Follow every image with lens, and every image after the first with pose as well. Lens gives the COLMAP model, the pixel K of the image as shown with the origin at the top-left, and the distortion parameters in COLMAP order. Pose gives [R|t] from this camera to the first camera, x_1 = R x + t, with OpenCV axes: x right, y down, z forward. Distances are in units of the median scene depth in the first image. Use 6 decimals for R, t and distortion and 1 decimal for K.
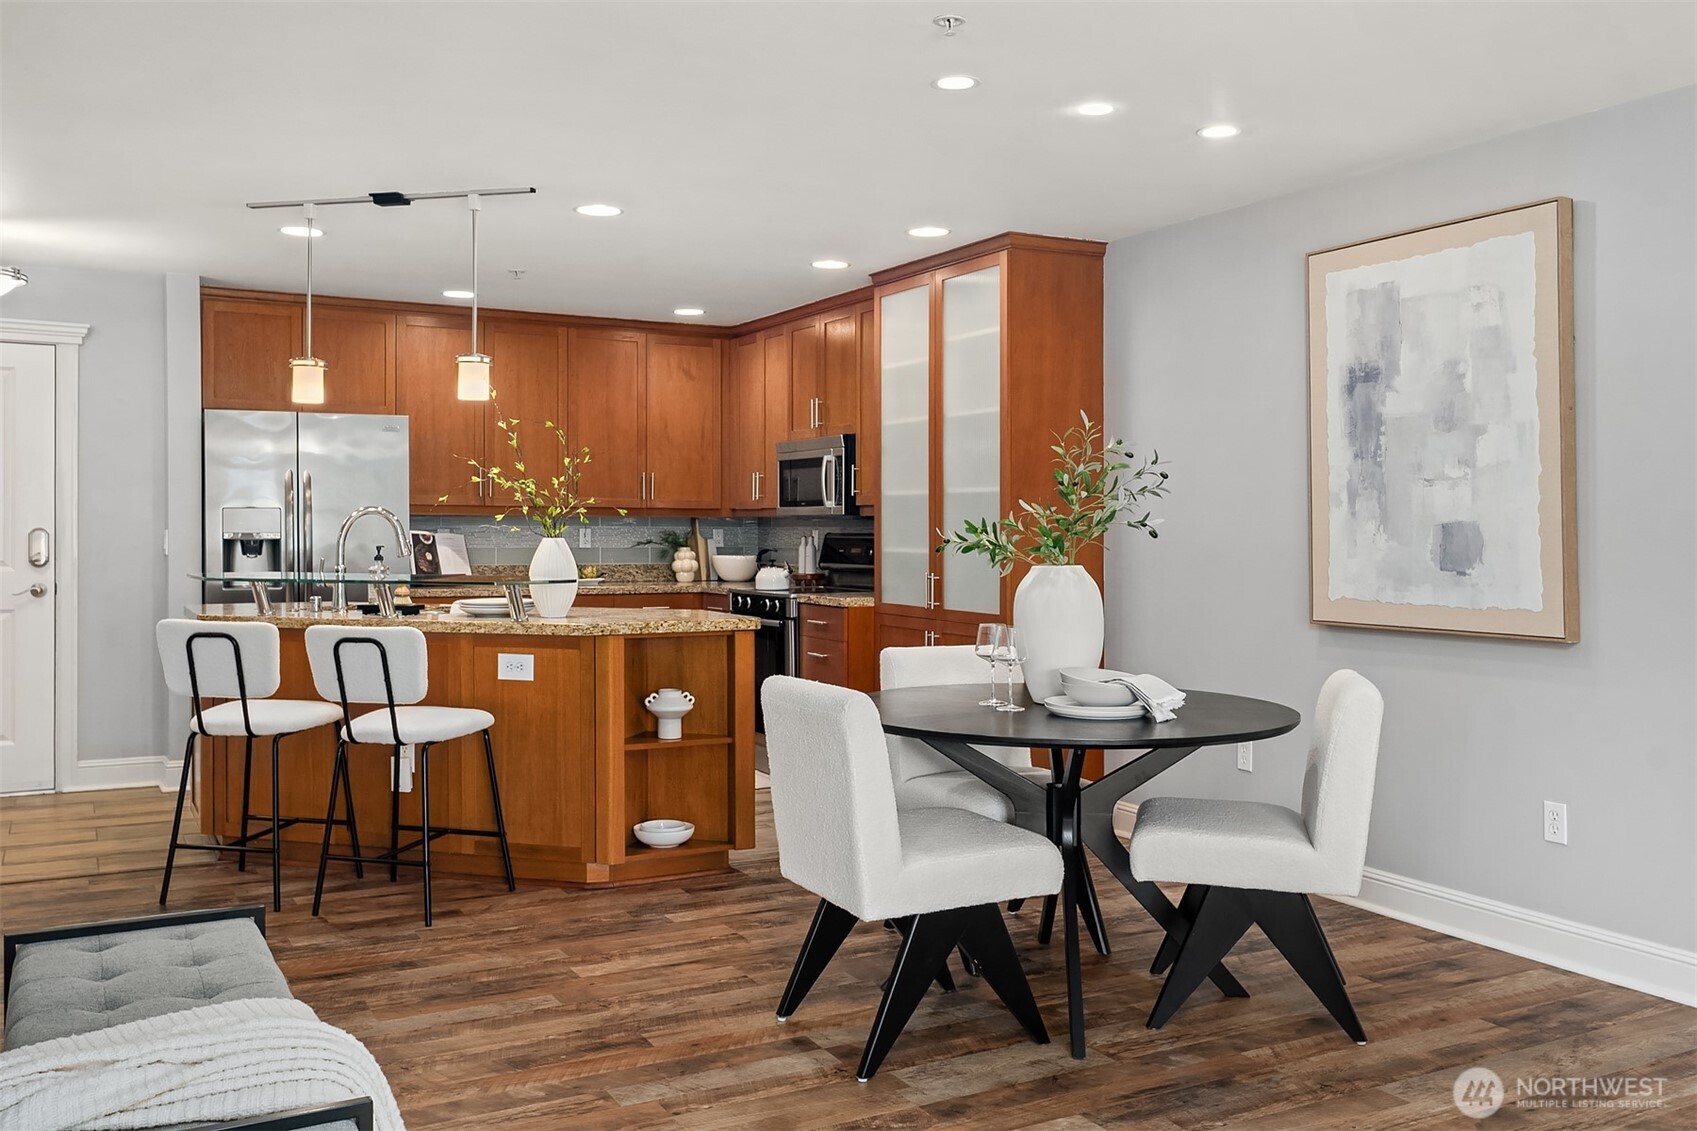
lens RADIAL K [[1443.4, 0, 849.6], [0, 1443.4, 490.2], [0, 0, 1]] dist [-0.000452, -0.000430]
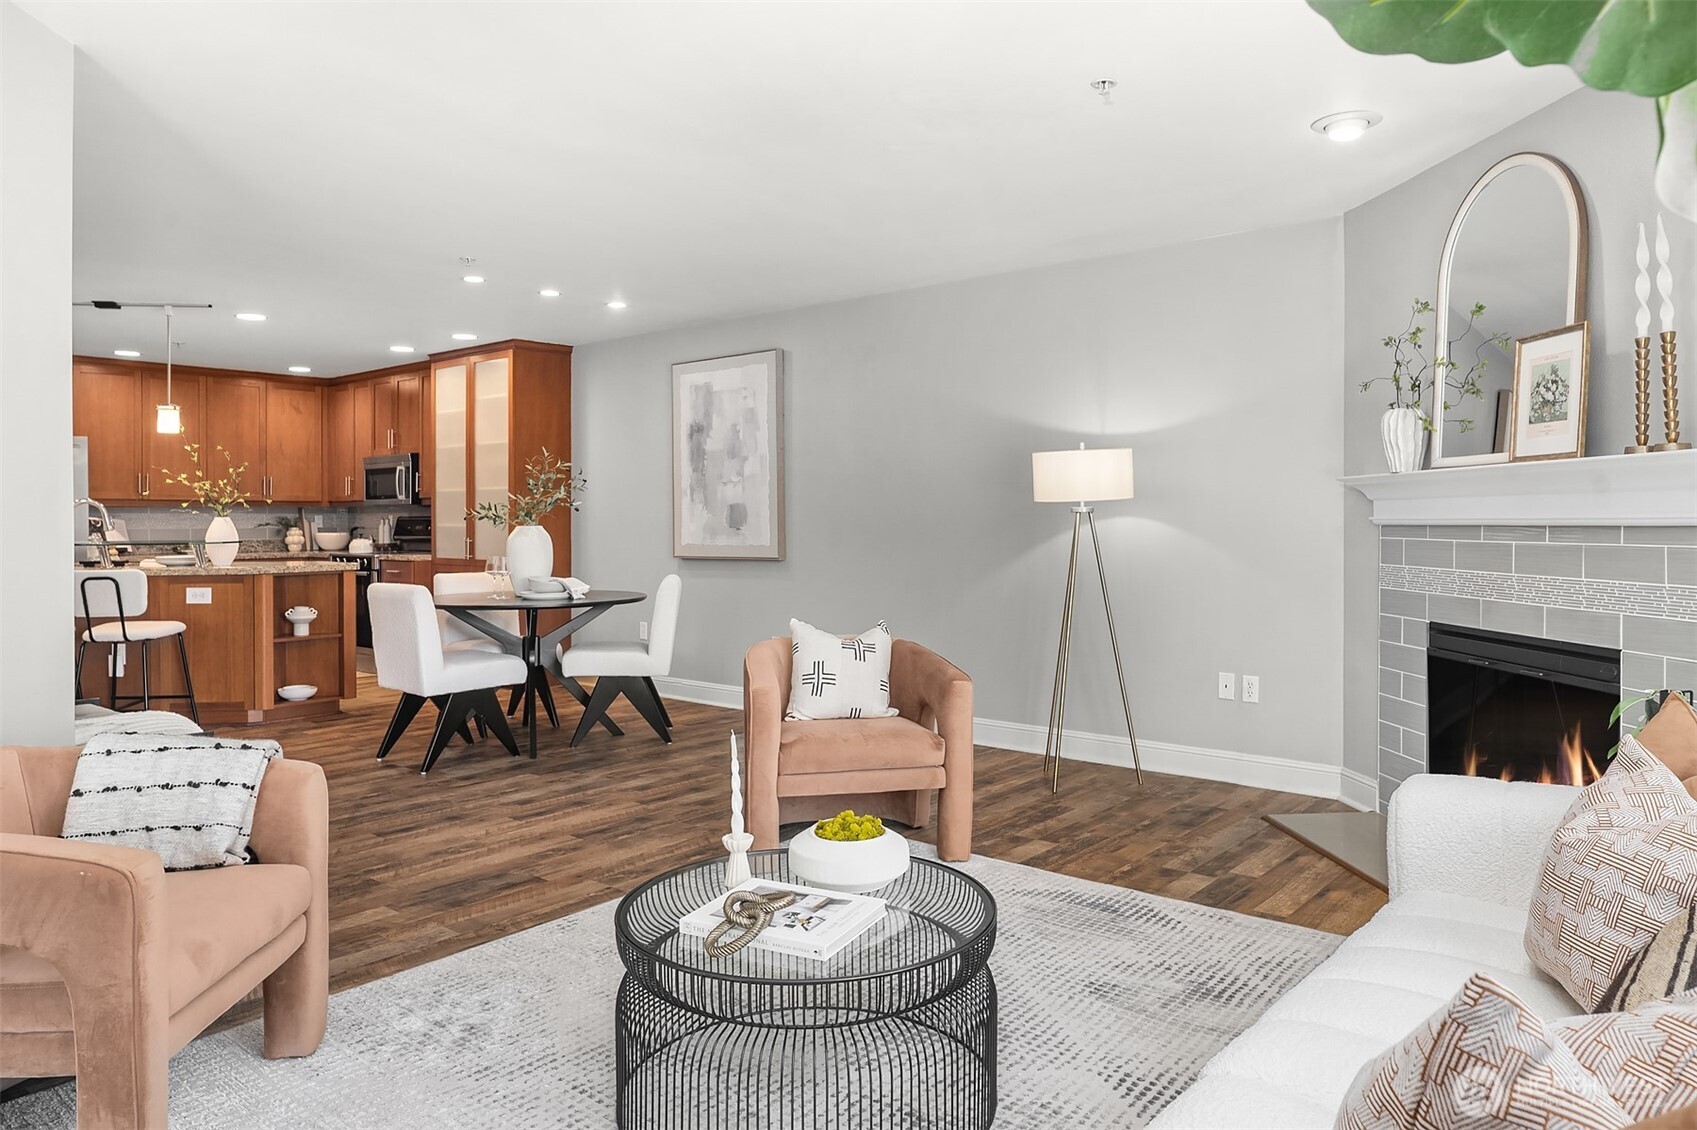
lens RADIAL K [[1125.3, 0, 843.4], [0, 1125.3, 491.3], [0, 0, 1]] dist [-0.005214, -0.002445]
pose [[0.933876, -0.000922, 0.357595, -0.002695], [0.000431, 0.999999, 0.001453, 0.002131], [-0.357596, -0.001203, 0.933876, -0.449831]]
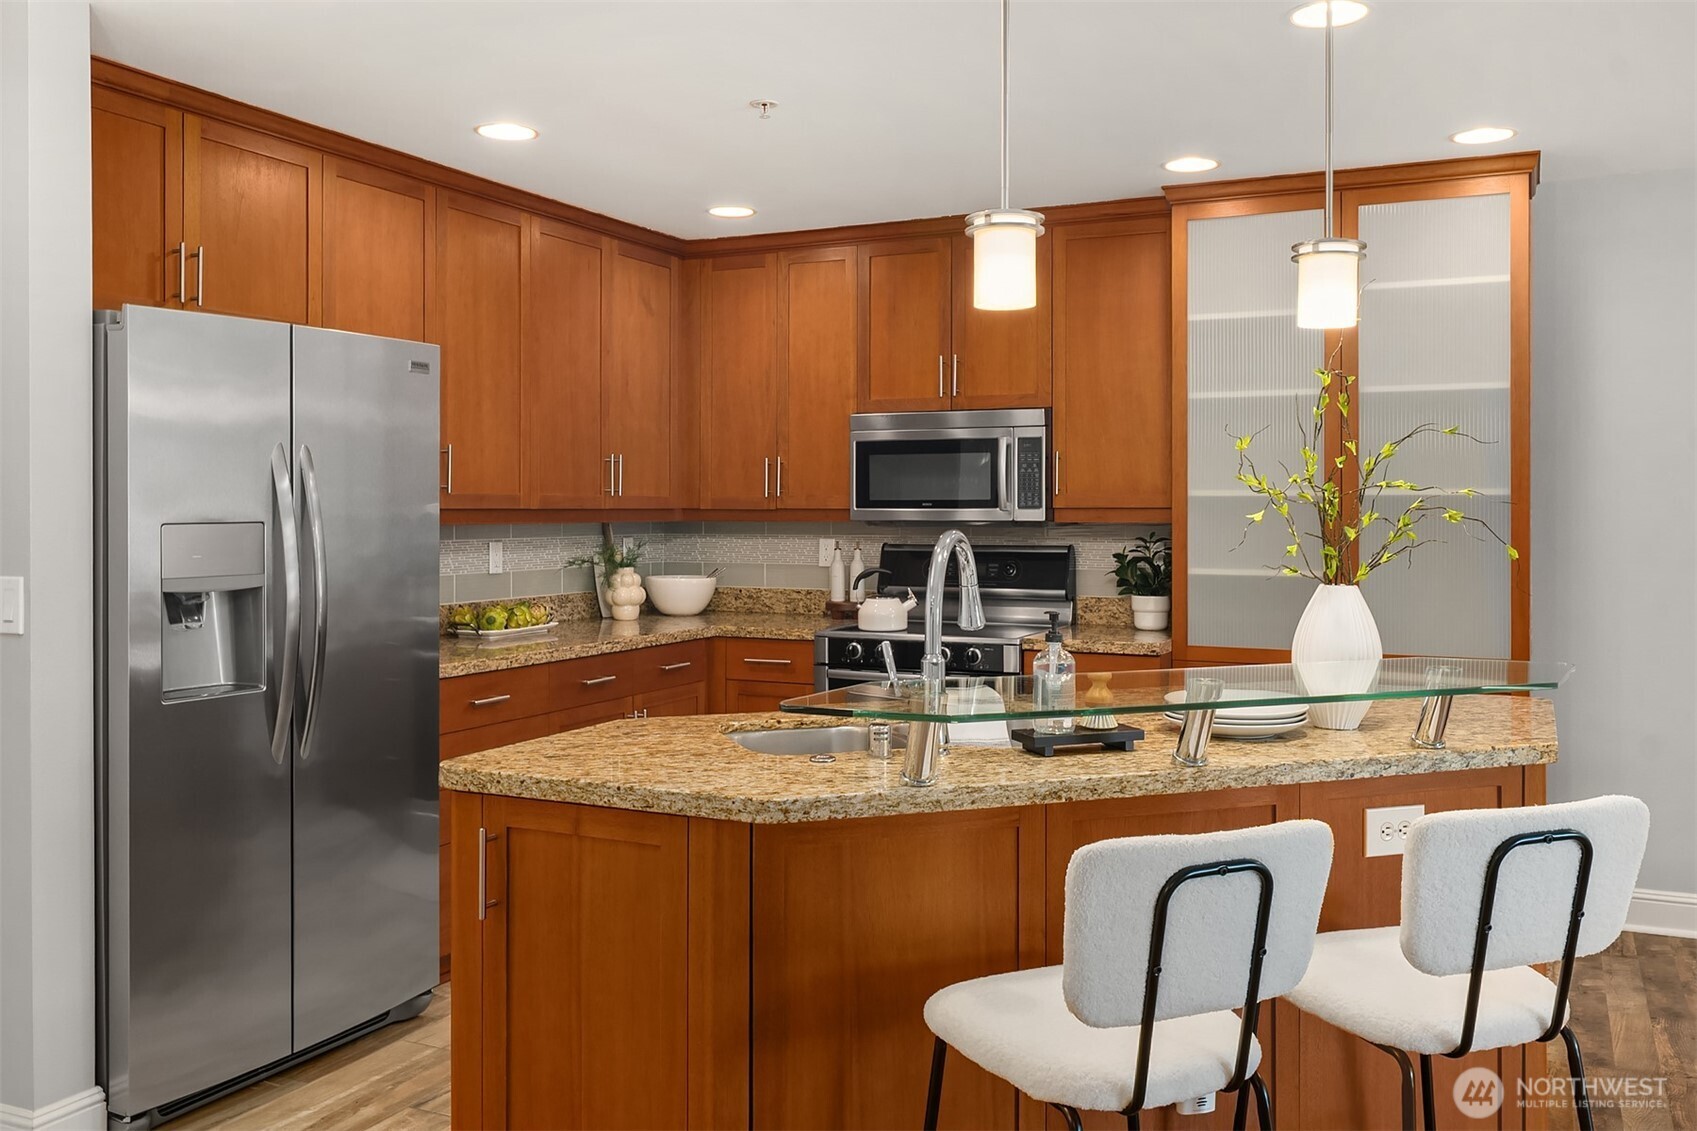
lens RADIAL K [[1443.4, 0, 849.6], [0, 1443.4, 490.2], [0, 0, 1]] dist [-0.000452, -0.000430]
pose [[0.806520, -0.000673, 0.591207, -0.716651], [-0.008789, 0.999875, 0.013128, -0.009500], [-0.591142, -0.015784, 0.806413, 0.690890]]
